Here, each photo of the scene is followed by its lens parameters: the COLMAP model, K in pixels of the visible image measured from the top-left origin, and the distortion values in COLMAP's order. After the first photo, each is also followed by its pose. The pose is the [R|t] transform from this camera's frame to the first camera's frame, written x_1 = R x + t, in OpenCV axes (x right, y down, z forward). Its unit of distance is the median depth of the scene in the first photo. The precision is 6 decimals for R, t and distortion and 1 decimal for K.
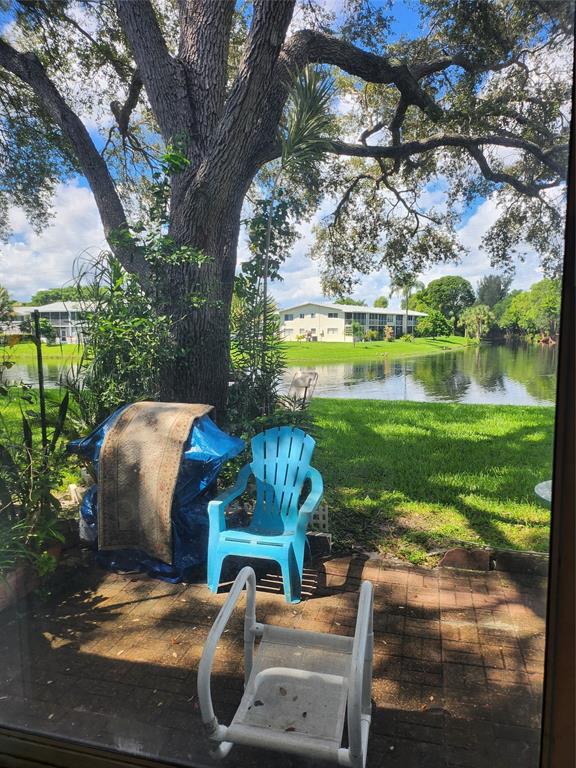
lens RADIAL K [[531.8, 0, 280.0], [0, 531.8, 388.8], [0, 0, 1]] dist [0.064286, -0.058273]
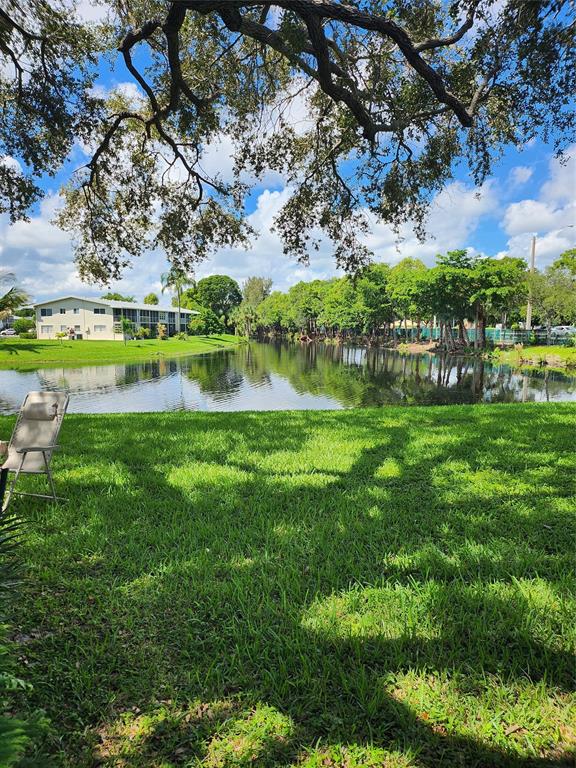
lens RADIAL K [[531.8, 0, 275.4], [0, 531.8, 394.8], [0, 0, 1]] dist [0.064286, -0.058273]
pose [[0.916663, -0.047675, 0.396806, 0.027108], [0.041858, 0.998852, 0.023314, -0.020050], [-0.397462, -0.004762, 0.917606, 0.219705]]
